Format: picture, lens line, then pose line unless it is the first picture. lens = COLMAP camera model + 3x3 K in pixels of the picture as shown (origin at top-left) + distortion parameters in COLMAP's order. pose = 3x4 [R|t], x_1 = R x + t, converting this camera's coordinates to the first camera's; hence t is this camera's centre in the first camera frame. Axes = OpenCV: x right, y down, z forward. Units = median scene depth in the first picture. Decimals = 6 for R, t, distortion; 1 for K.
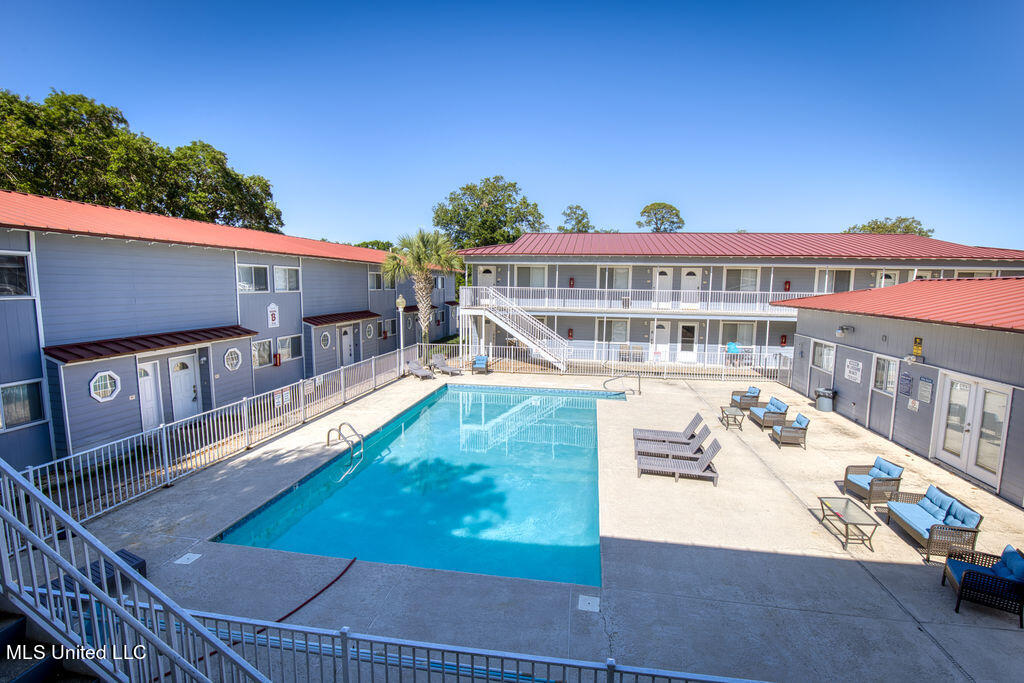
lens RADIAL K [[466.4, 0, 528.7], [0, 466.4, 337.5], [0, 0, 1]] dist [-0.018856, 0.000057]
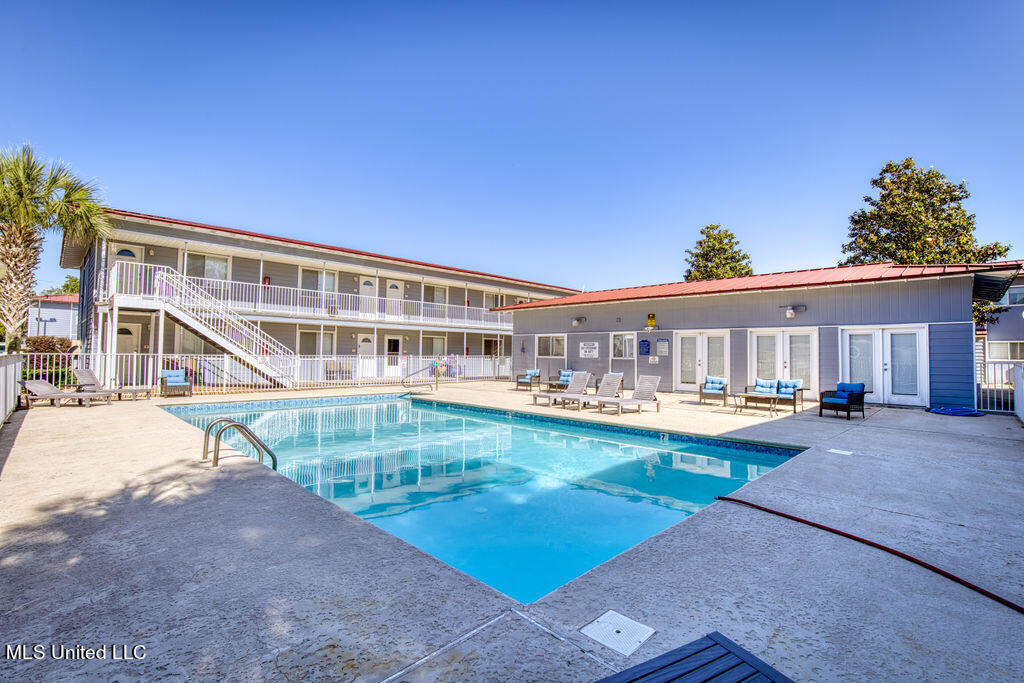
lens RADIAL K [[466.4, 0, 528.7], [0, 466.4, 337.5], [0, 0, 1]] dist [-0.018856, 0.000057]
pose [[0.573401, 0.027456, 0.818814, -0.306081], [0.085657, 0.991952, -0.093245, 0.093715], [-0.814785, 0.123604, 0.566435, 0.253585]]
